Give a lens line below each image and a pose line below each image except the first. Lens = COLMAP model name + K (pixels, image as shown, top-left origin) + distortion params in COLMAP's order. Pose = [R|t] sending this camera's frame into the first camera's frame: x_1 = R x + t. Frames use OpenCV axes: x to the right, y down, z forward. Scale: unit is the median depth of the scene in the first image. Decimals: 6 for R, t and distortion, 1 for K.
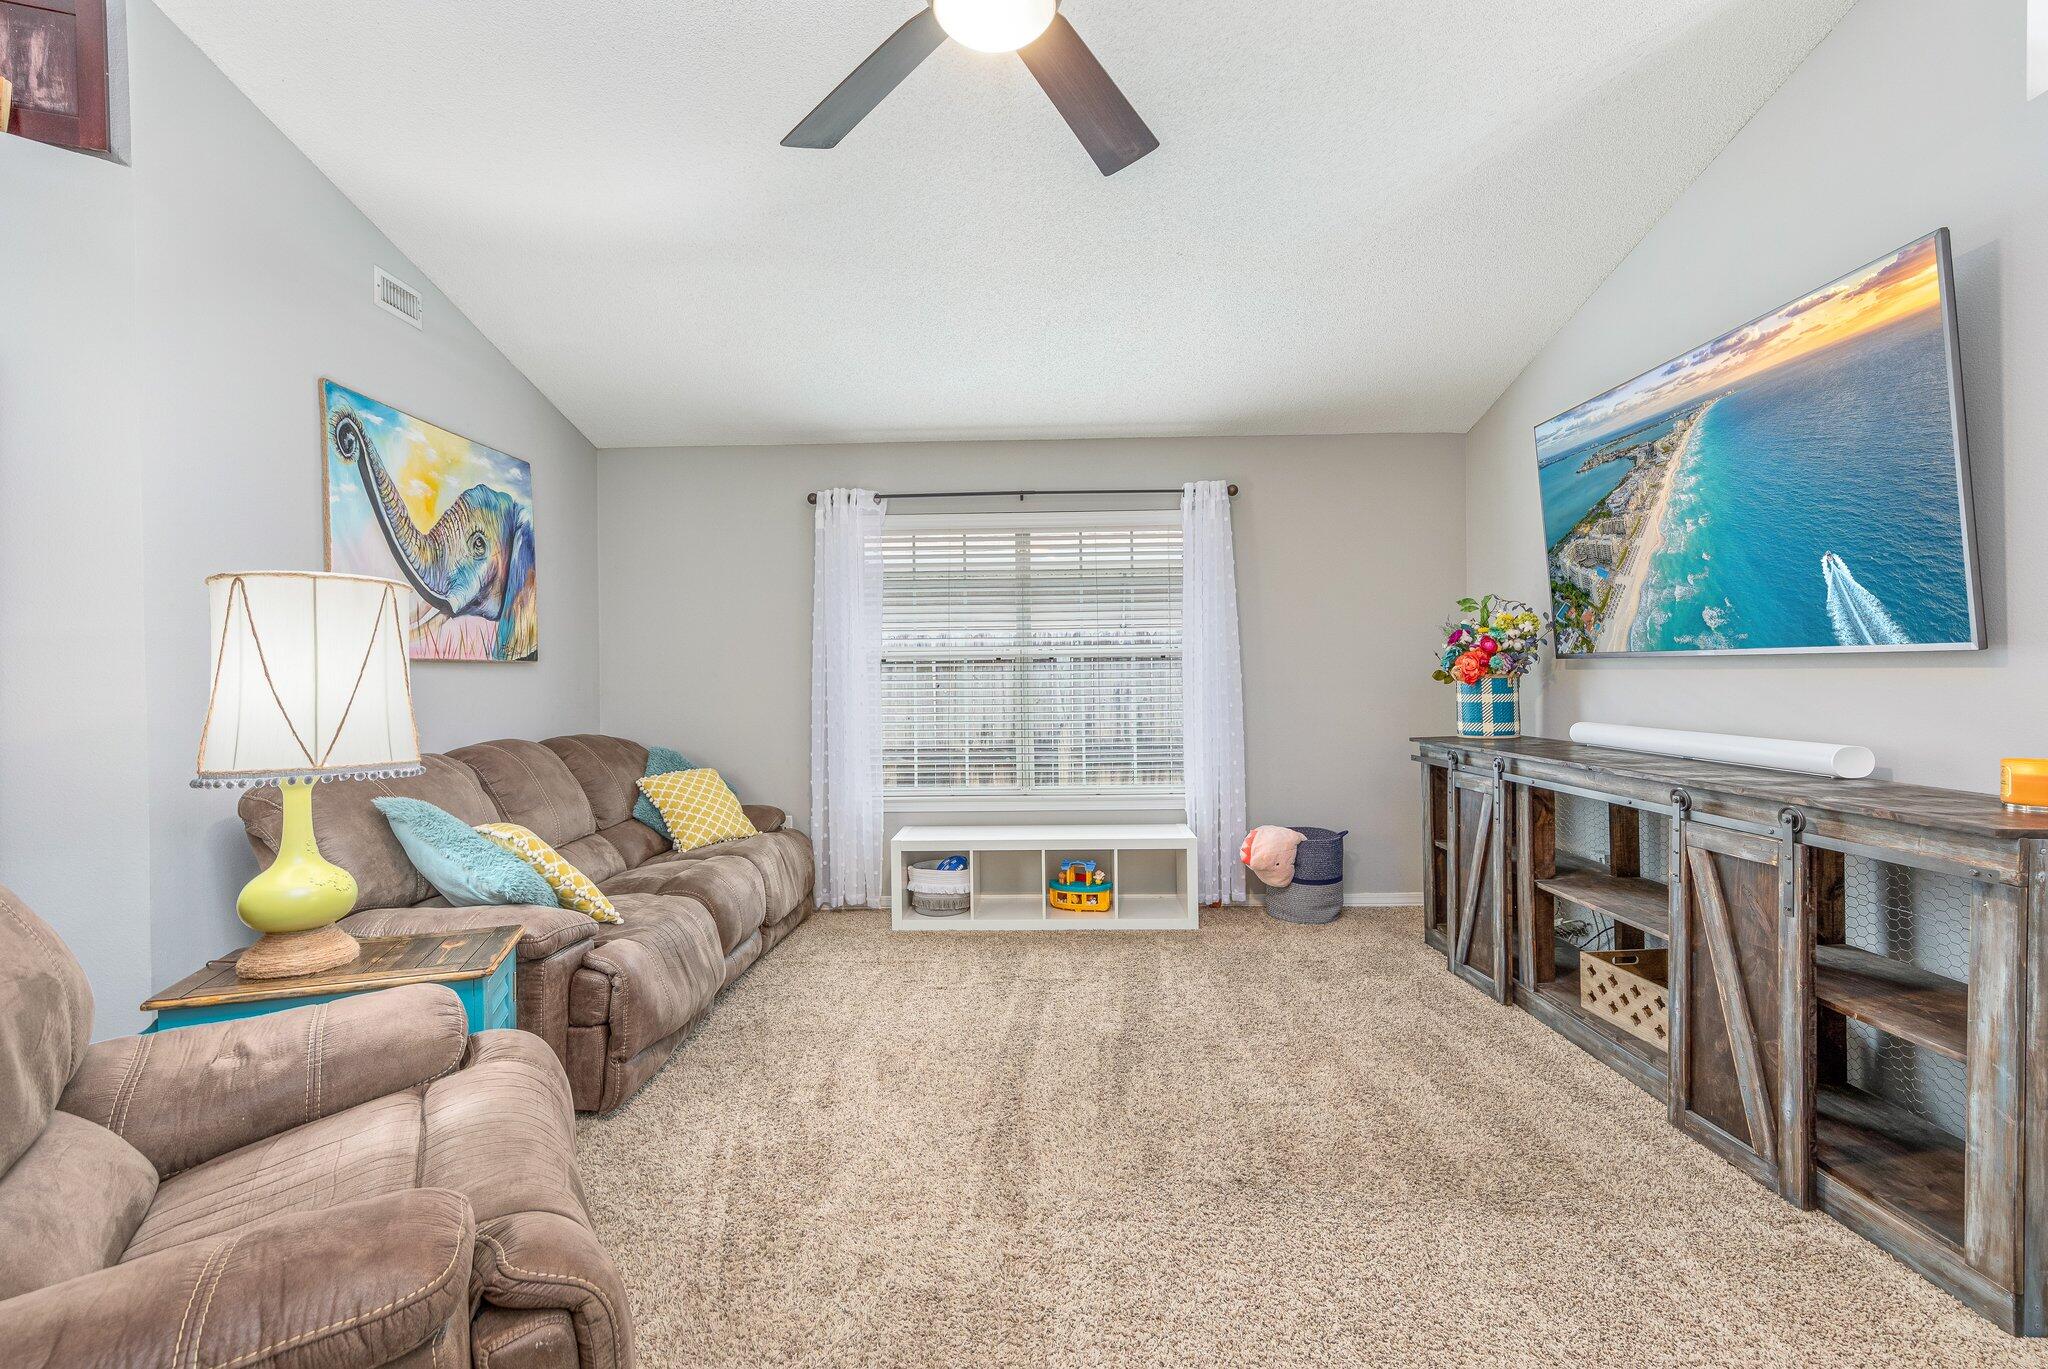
lens RADIAL K [[935.6, 0, 1030.5], [0, 935.6, 673.1], [0, 0, 1]] dist [0.000991, 0.001036]
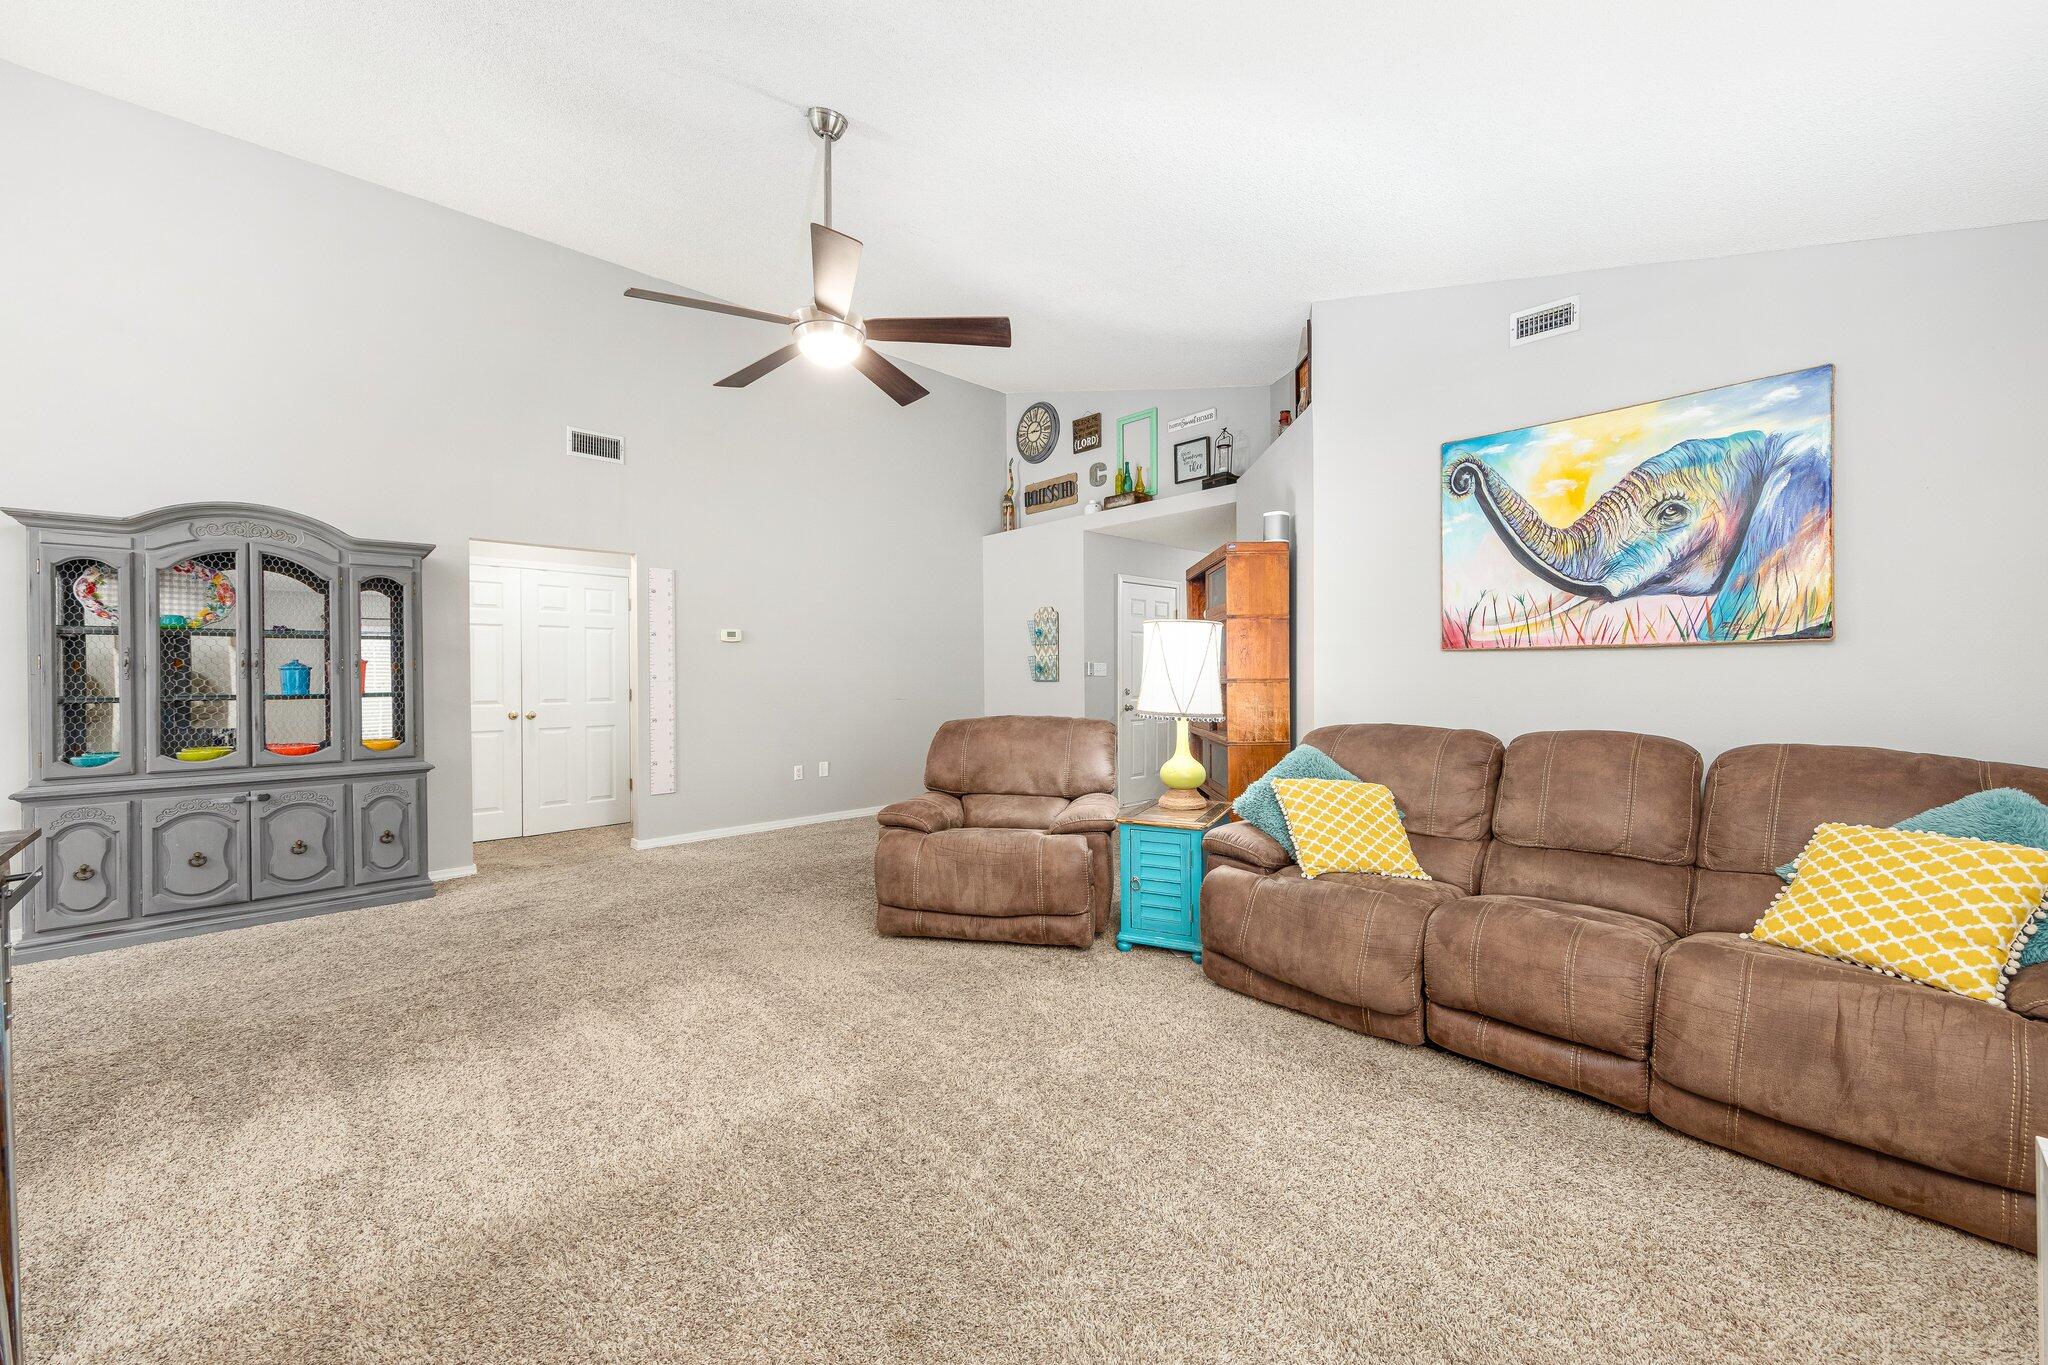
lens RADIAL K [[802.9, 0, 1024.4], [0, 802.9, 683.1], [0, 0, 1]] dist [0.009158, 0.000226]
pose [[-0.728477, 0.013092, -0.684945, 0.390923], [0.009447, 0.999914, 0.009064, 0.011474], [0.685005, 0.000132, -0.728538, 1.155046]]
